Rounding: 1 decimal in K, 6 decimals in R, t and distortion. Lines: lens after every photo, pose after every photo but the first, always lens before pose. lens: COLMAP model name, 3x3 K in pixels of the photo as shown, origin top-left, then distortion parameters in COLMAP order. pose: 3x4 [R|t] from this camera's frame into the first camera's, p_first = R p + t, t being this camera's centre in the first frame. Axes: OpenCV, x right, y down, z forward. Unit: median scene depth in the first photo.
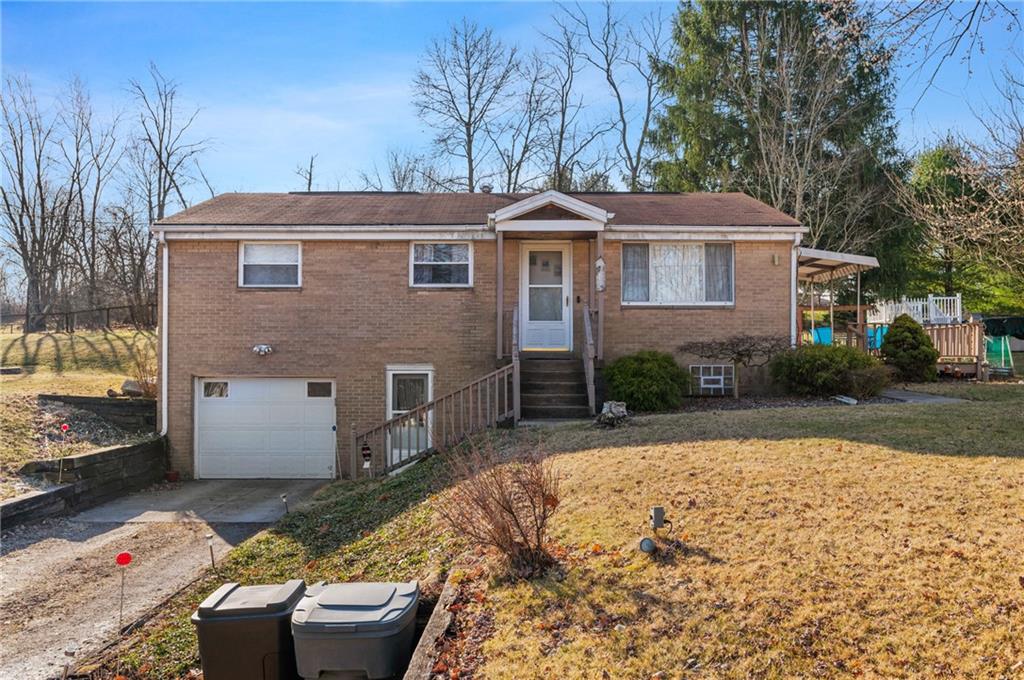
lens RADIAL K [[898.6, 0, 512.5], [0, 898.6, 341.3], [0, 0, 1]] dist [-0.009646, 0.005899]
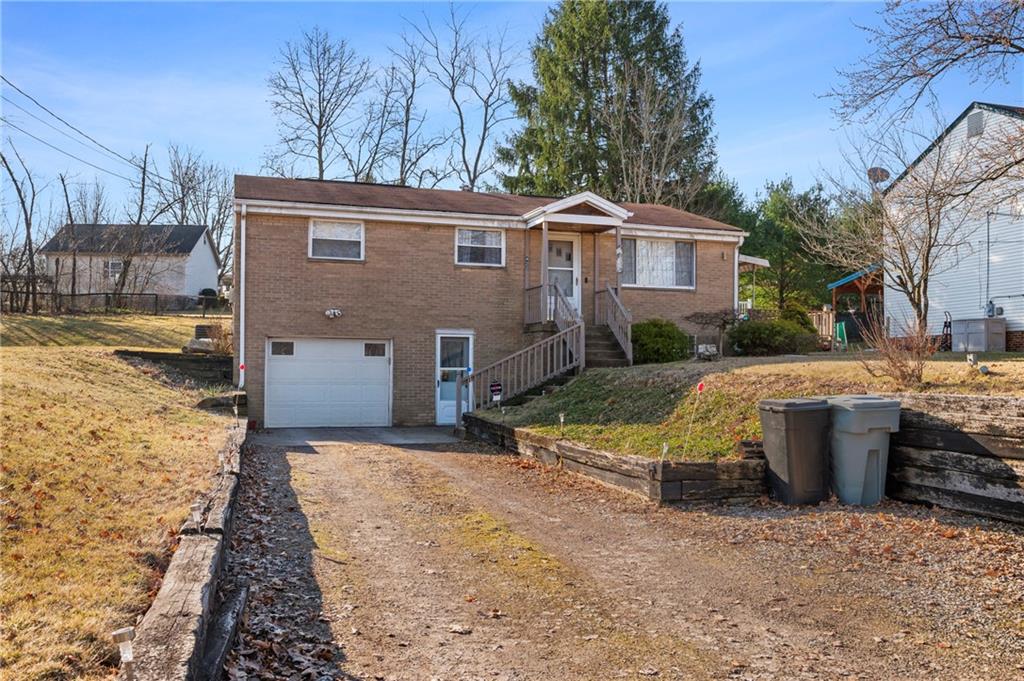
lens RADIAL K [[898.6, 0, 511.6], [0, 898.6, 340.8], [0, 0, 1]] dist [-0.009646, 0.005899]
pose [[0.949590, 0.017066, 0.313029, -0.416104], [-0.011959, 0.999762, -0.018228, 0.061924], [-0.313265, 0.013566, 0.949569, -0.156615]]
